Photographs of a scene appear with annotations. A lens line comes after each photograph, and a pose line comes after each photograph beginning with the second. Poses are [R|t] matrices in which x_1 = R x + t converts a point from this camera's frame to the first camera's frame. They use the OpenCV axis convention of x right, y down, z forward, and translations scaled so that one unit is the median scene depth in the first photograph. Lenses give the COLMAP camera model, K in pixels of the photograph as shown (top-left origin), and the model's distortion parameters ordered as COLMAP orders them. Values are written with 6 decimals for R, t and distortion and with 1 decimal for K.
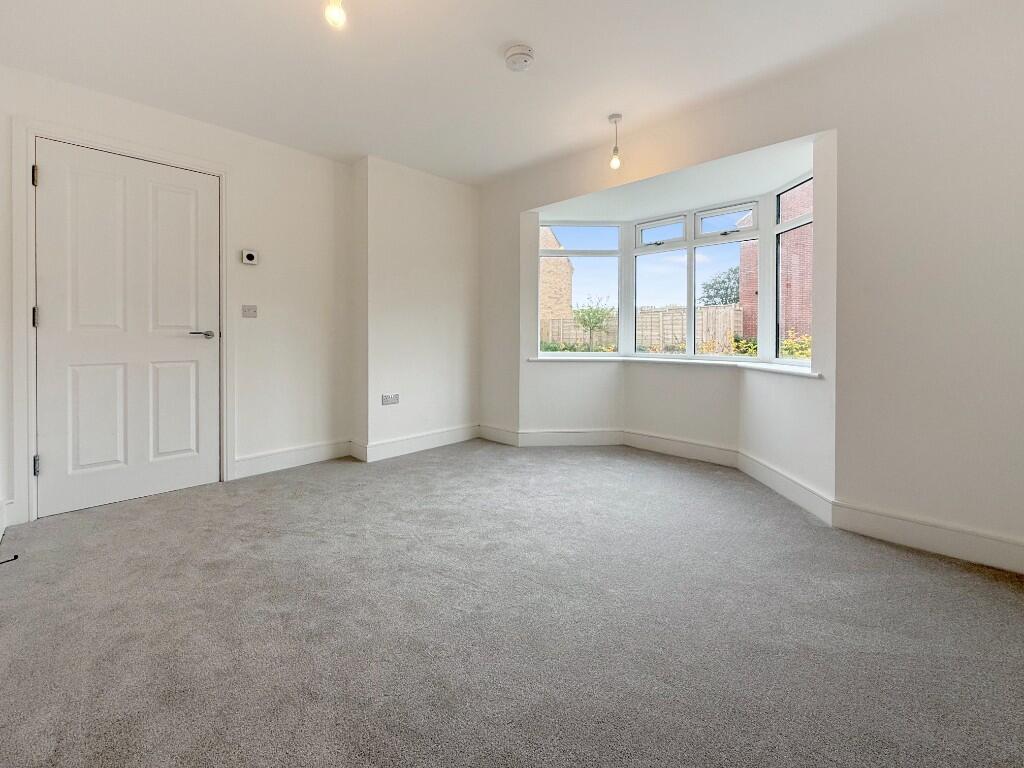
lens RADIAL K [[428.4, 0, 506.3], [0, 428.4, 337.4], [0, 0, 1]] dist [0.001567, 0.000052]
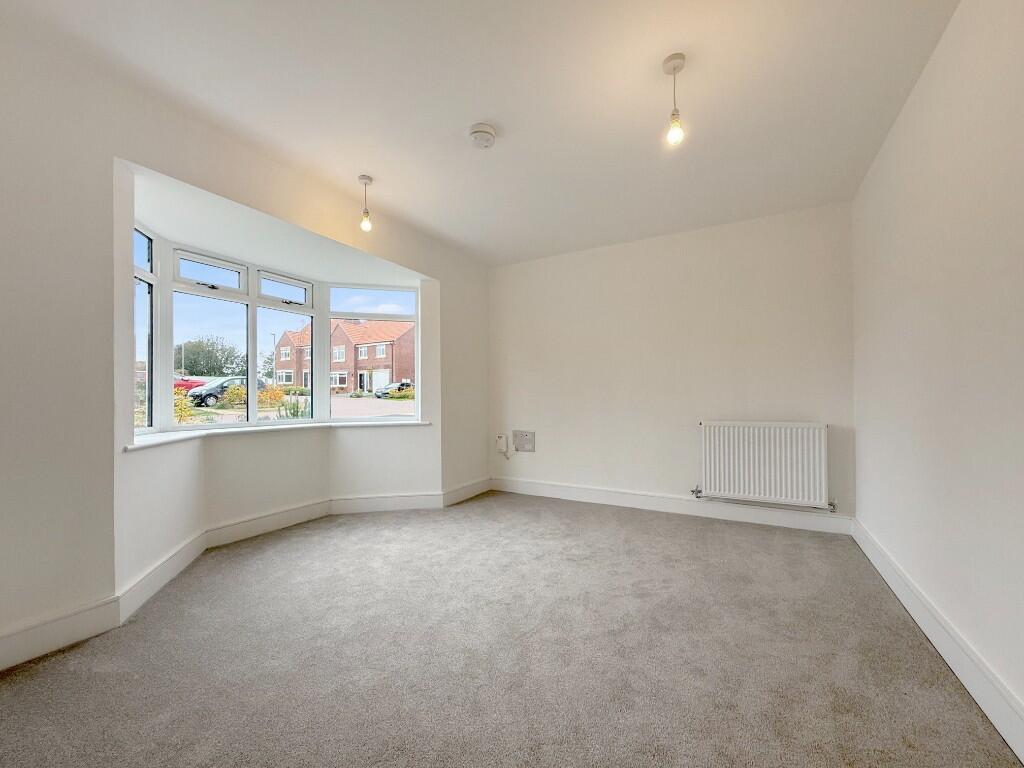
lens RADIAL K [[410.3, 0, 506.5], [0, 410.3, 391.0], [0, 0, 1]] dist [-0.000231, -0.000020]
pose [[-0.244373, 0.015158, 0.969563, -0.732924], [0.006712, 0.999880, -0.013940, -0.010207], [-0.969658, 0.003101, -0.244446, 0.909469]]
